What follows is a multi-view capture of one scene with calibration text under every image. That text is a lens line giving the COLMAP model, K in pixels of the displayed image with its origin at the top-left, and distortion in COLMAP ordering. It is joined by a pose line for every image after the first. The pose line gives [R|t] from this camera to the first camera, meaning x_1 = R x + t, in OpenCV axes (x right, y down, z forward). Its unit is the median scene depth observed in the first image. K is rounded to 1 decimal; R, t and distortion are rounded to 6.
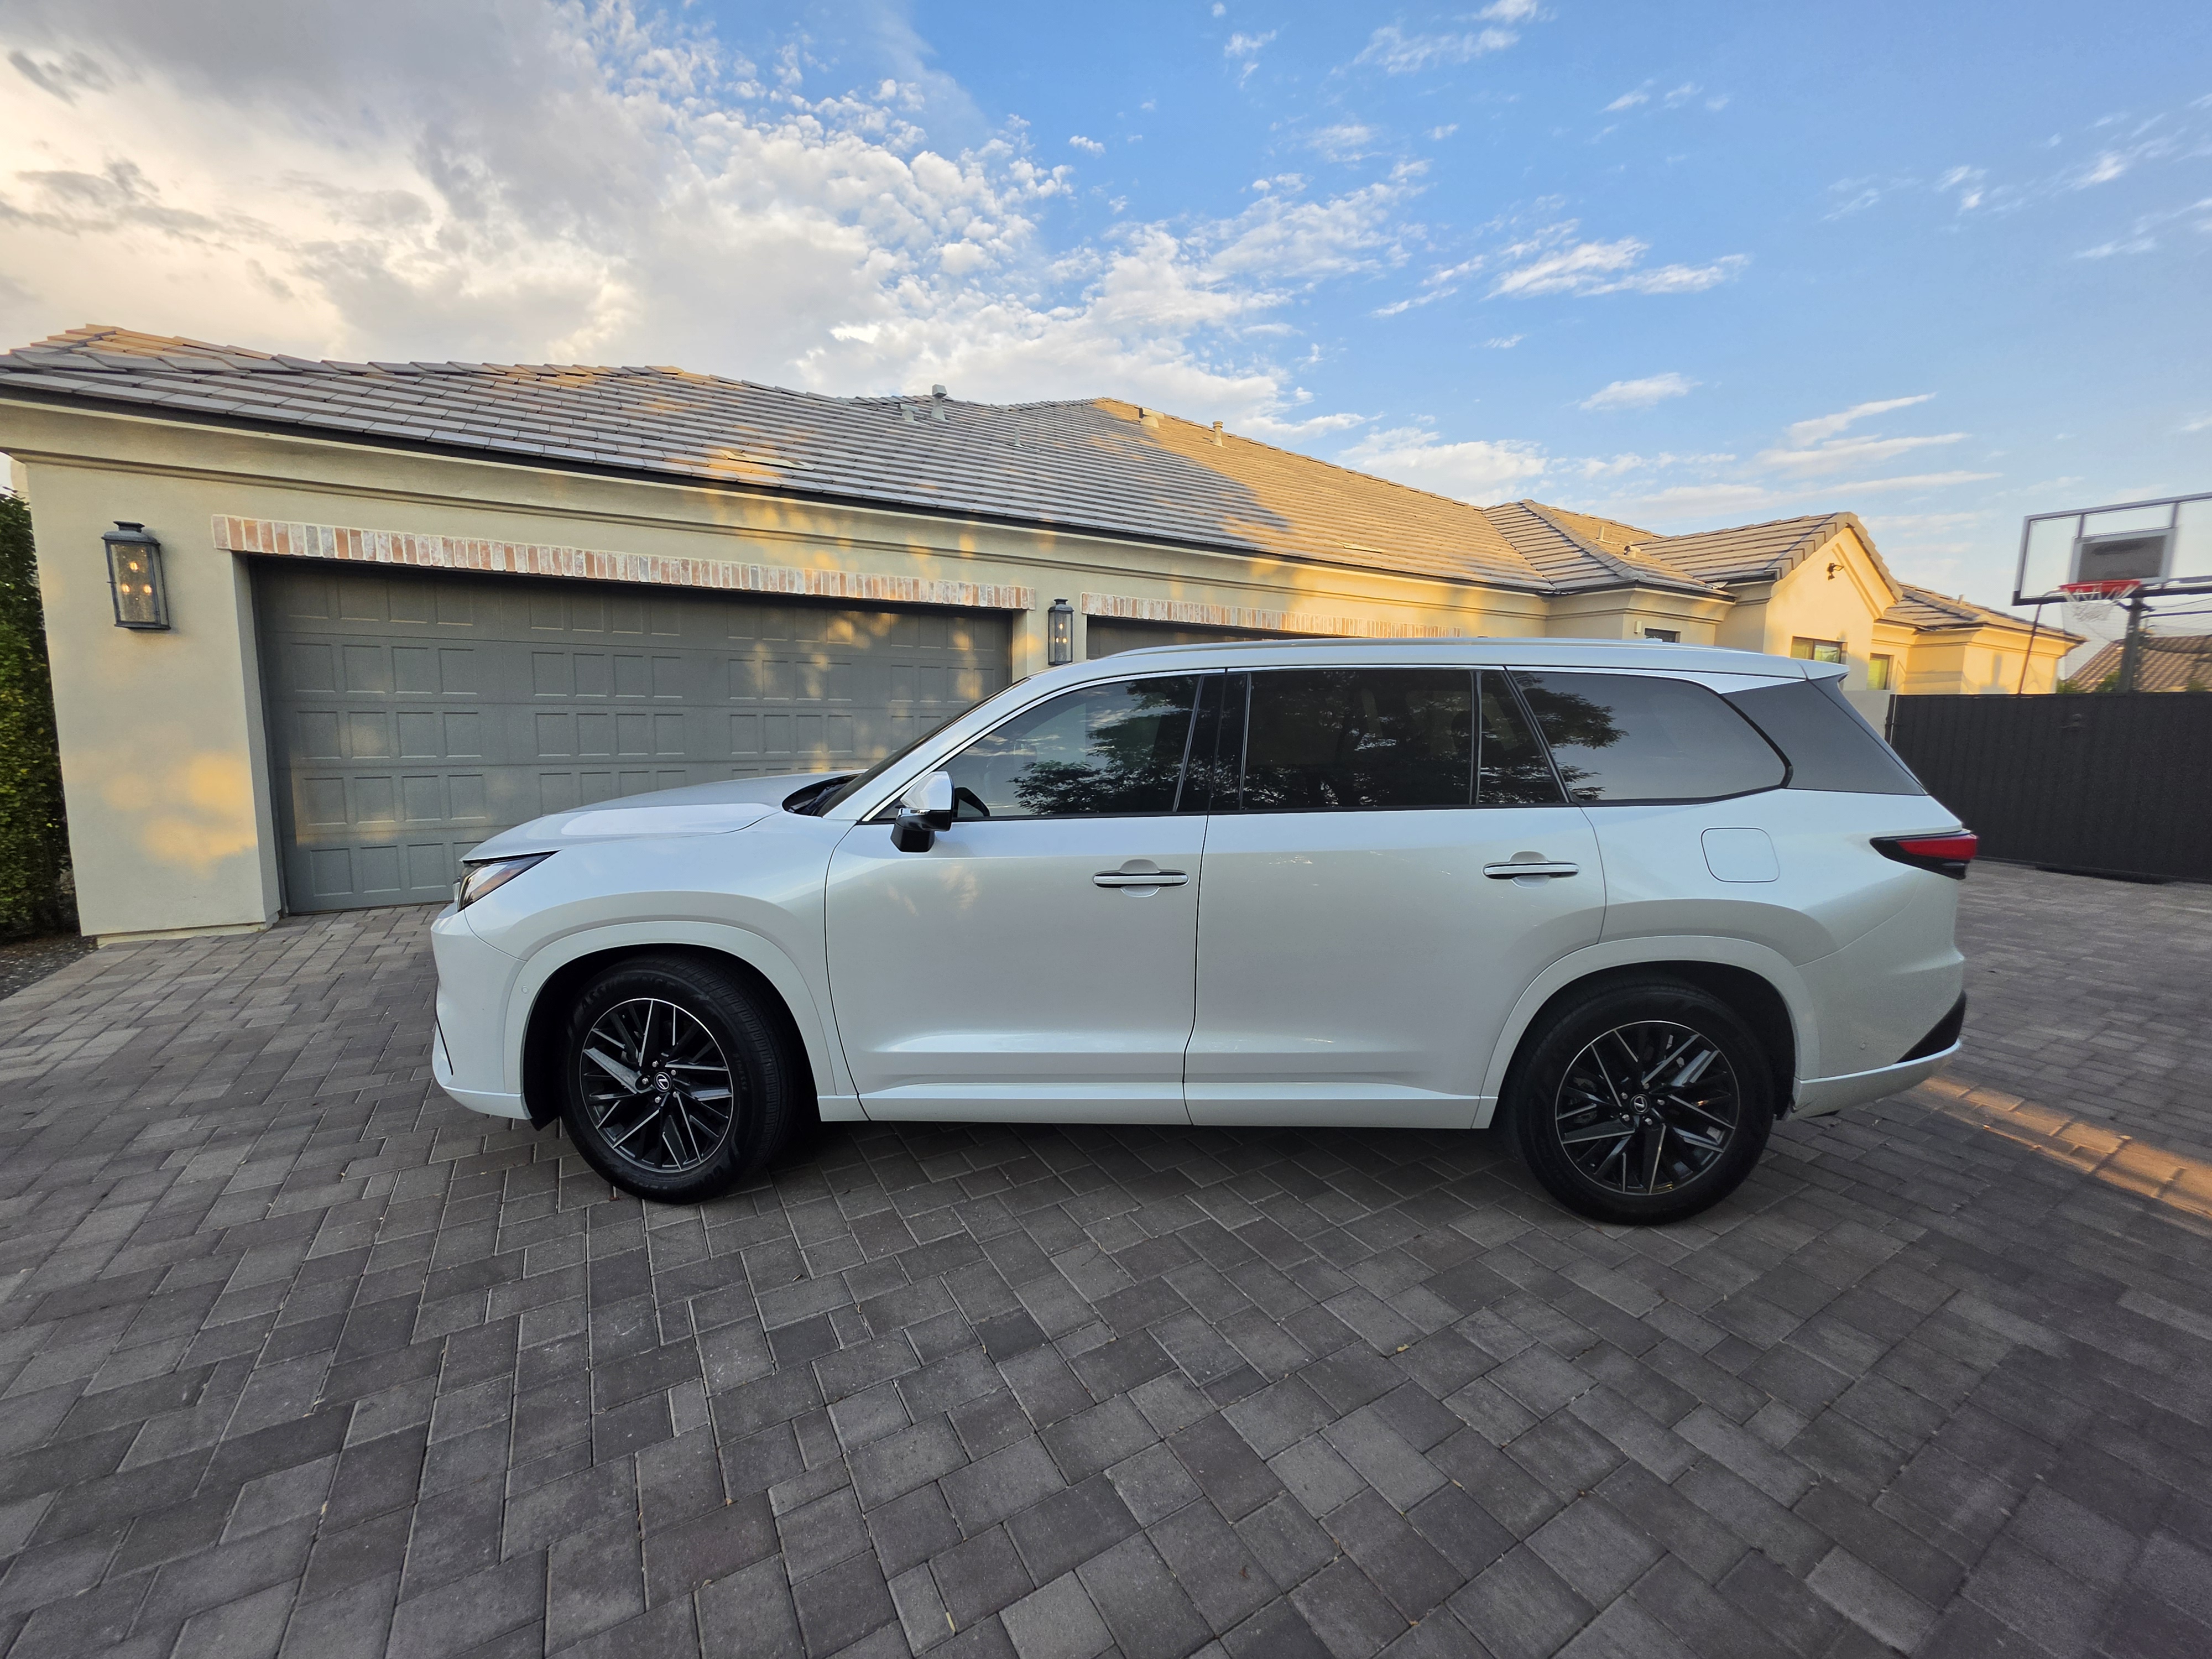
lens RADIAL K [[872.2, 0, 1097.6], [0, 872.2, 819.2], [0, 0, 1]] dist [-0.003998, 0.000905]
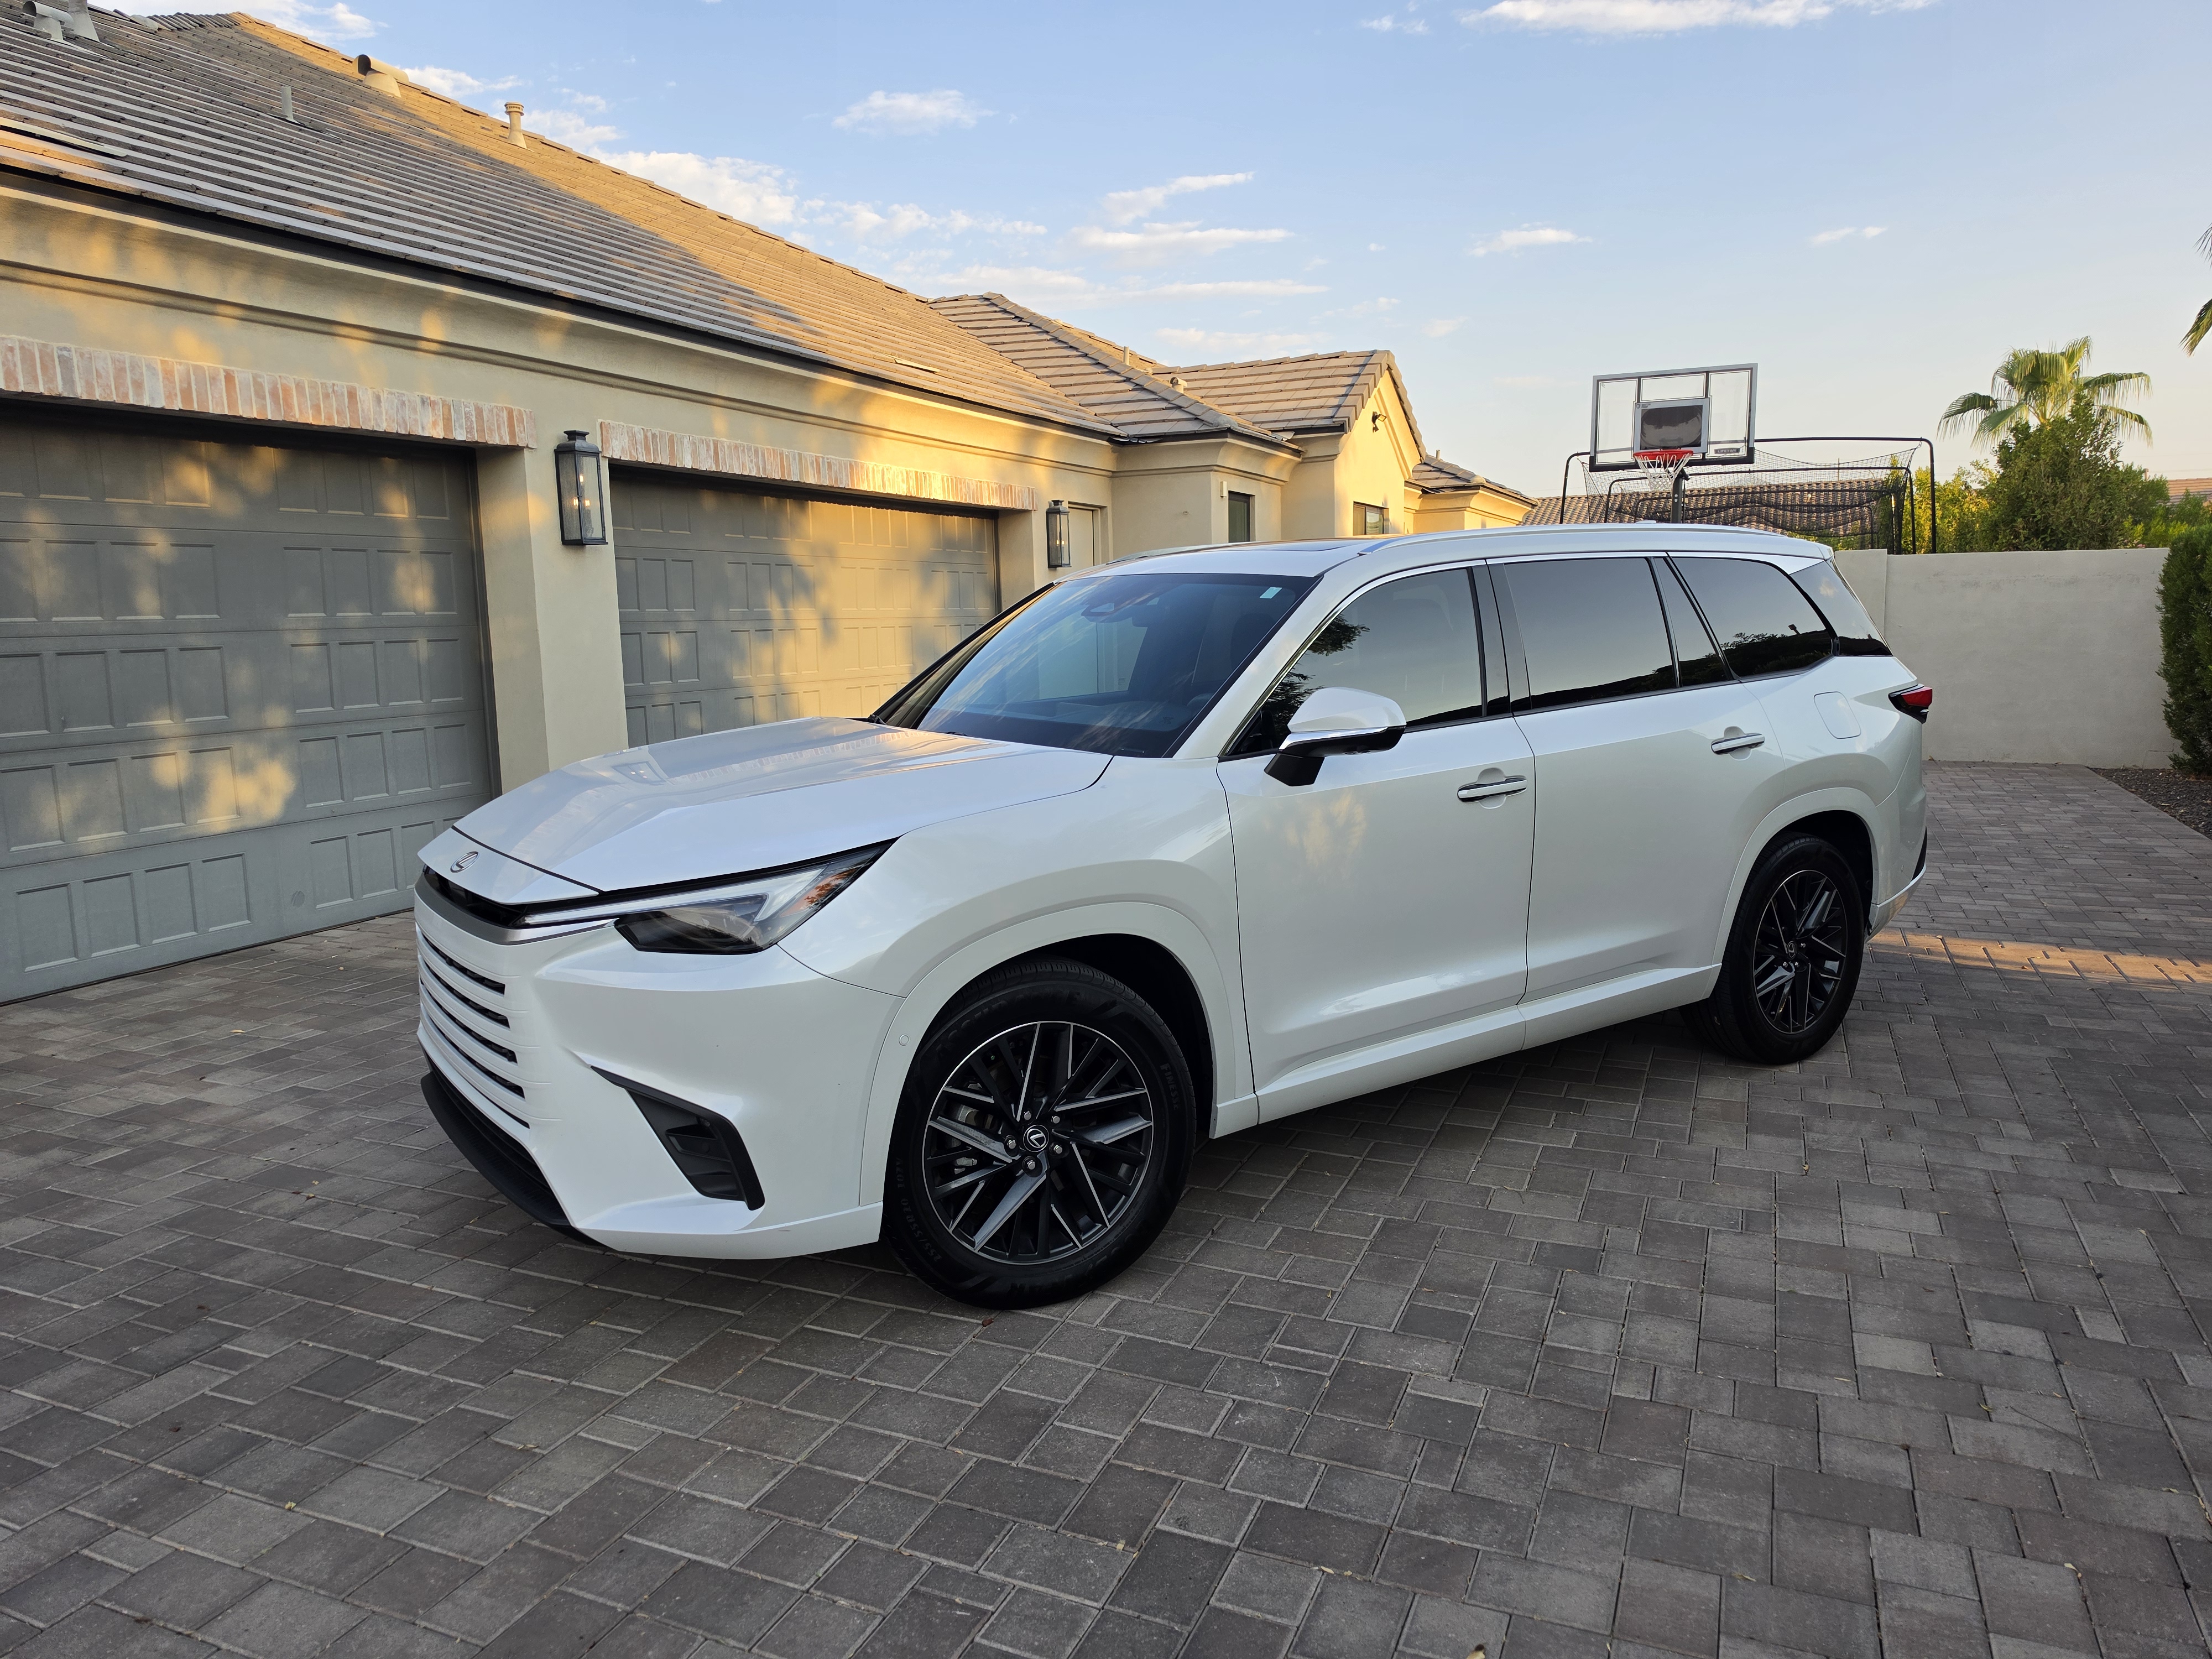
lens RADIAL K [[1508.8, 0, 1095.8], [0, 1508.8, 836.5], [0, 0, 1]] dist [0.029651, -0.030778]
pose [[0.810443, -0.118590, 0.573689, -1.087551], [0.105996, 0.992817, 0.055492, -0.012705], [-0.576149, 0.015835, 0.817191, -0.053923]]
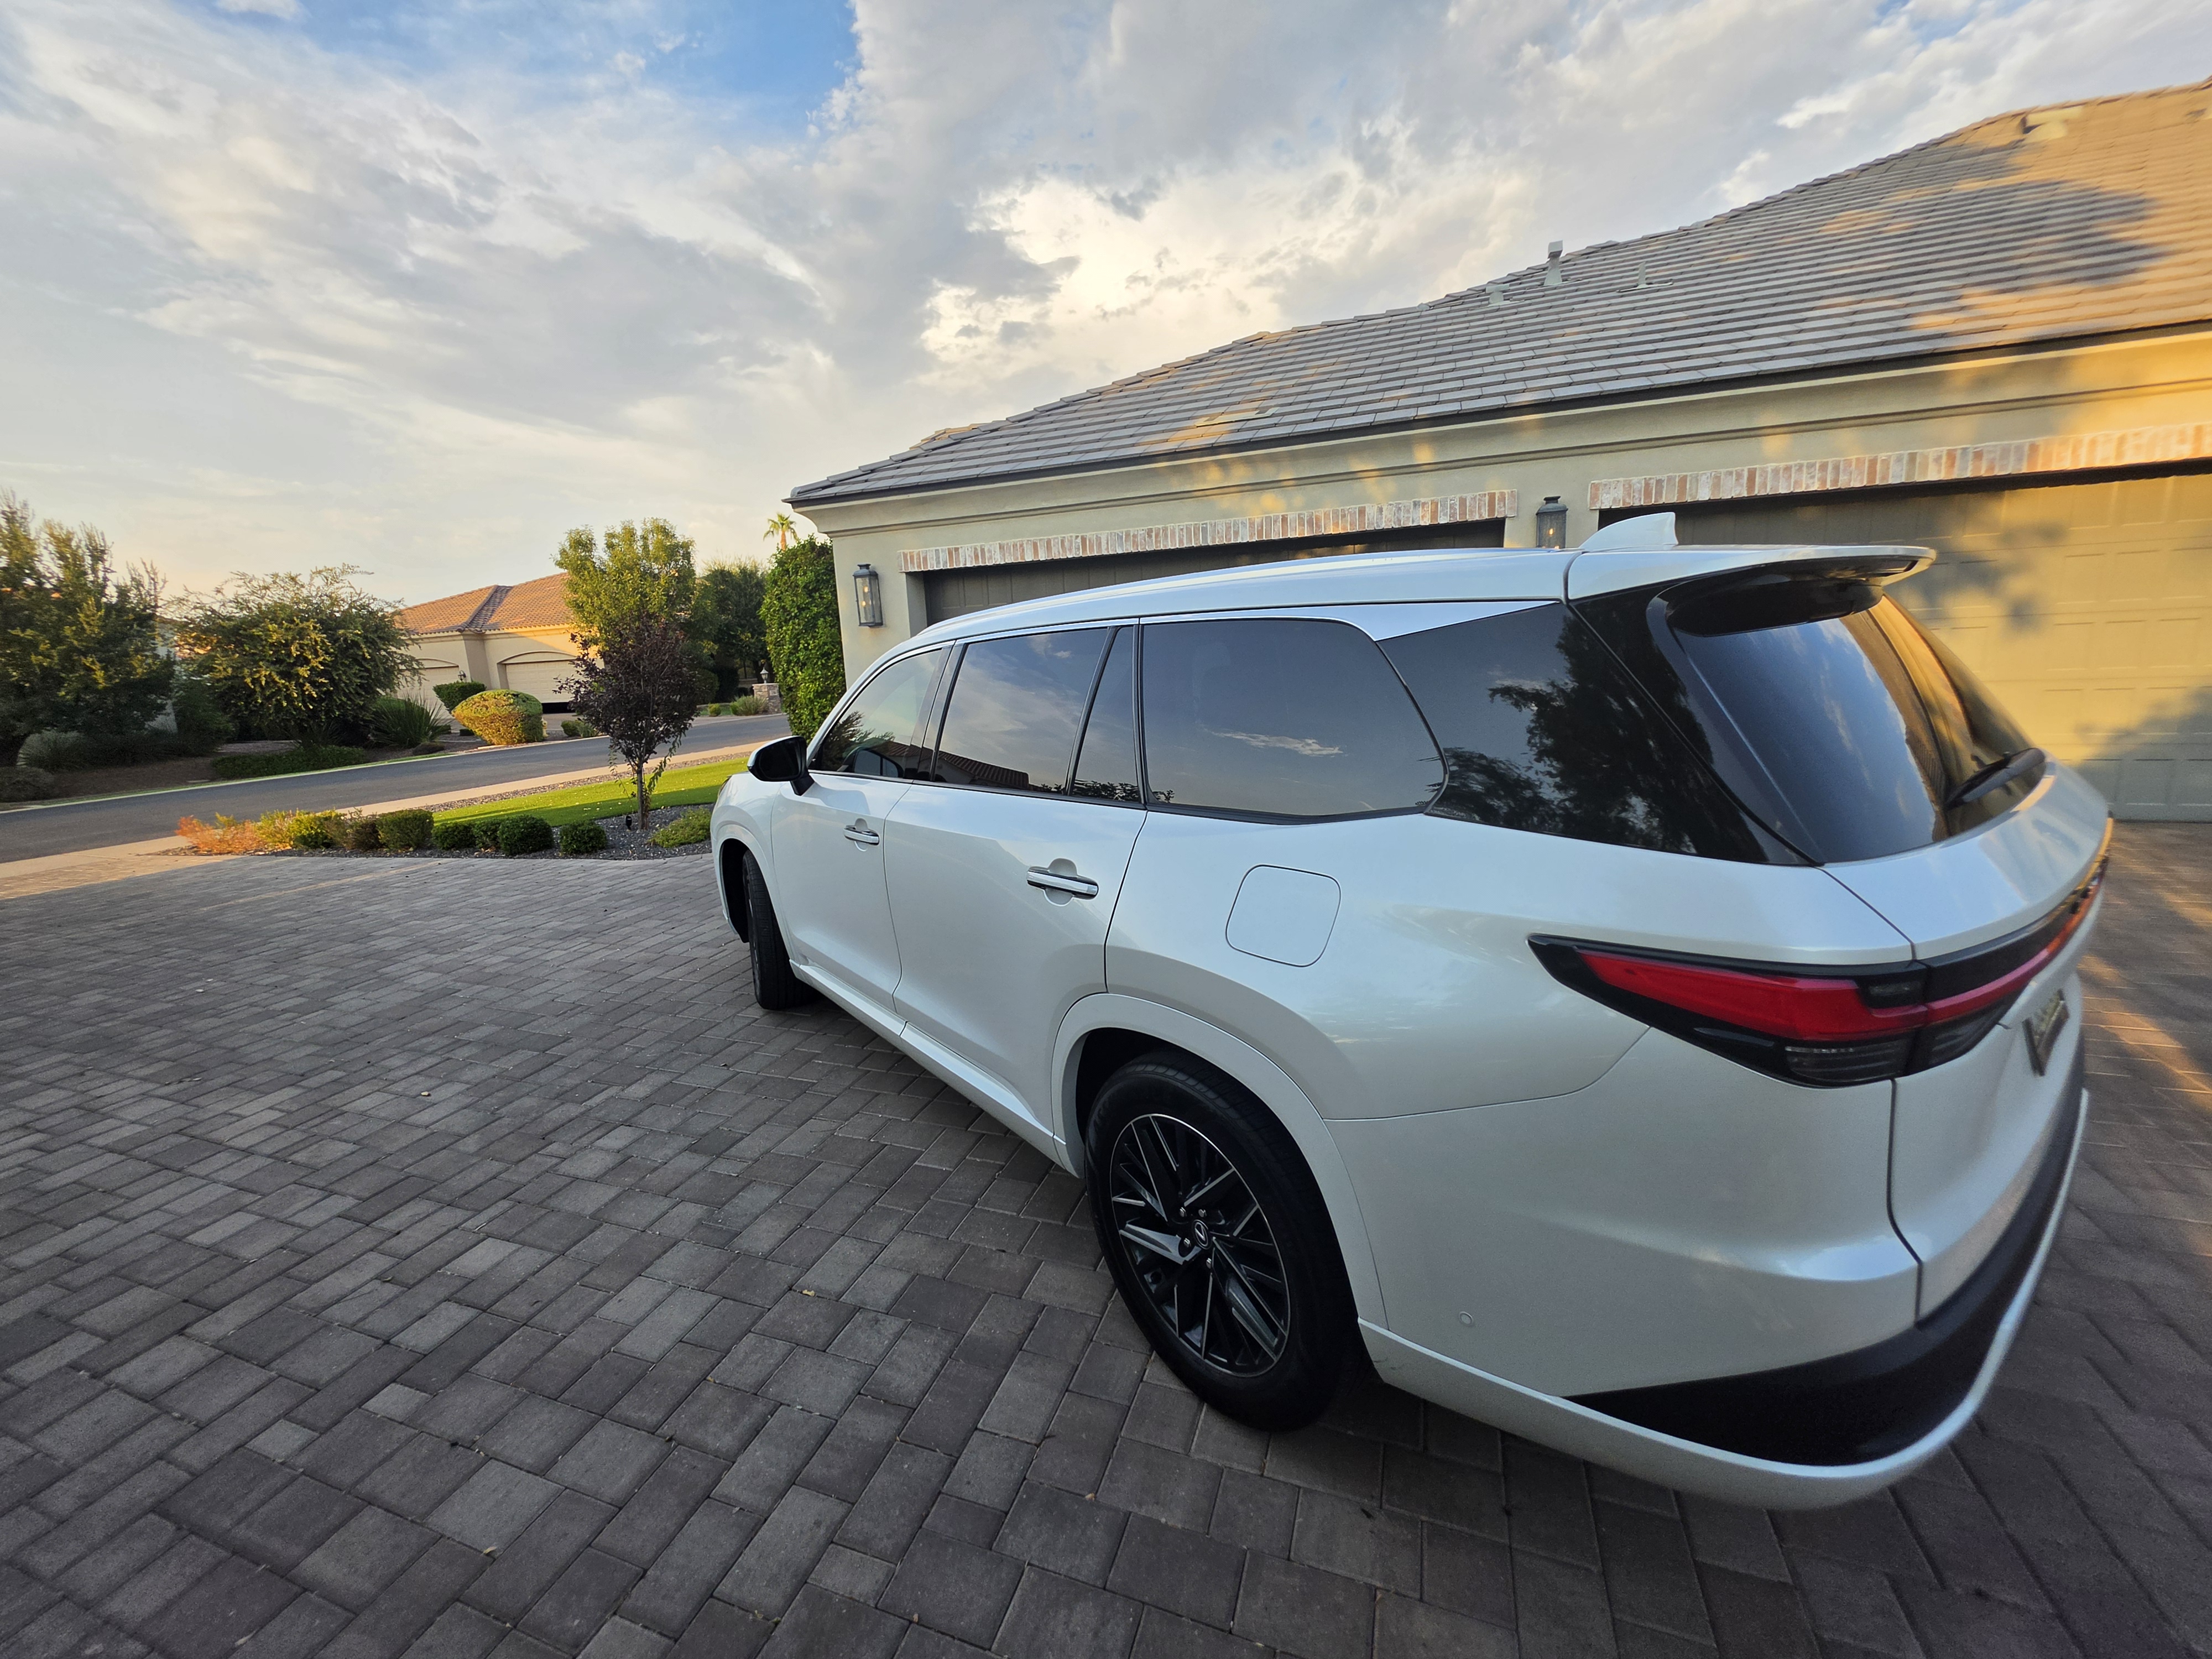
lens RADIAL K [[872.2, 0, 1112.4], [0, 872.2, 824.8], [0, 0, 1]] dist [-0.003998, 0.000905]
pose [[0.637115, 0.110682, -0.762780, 1.010249], [-0.038190, 0.992953, 0.112183, -0.076917], [0.769822, -0.042343, 0.636852, 0.470149]]
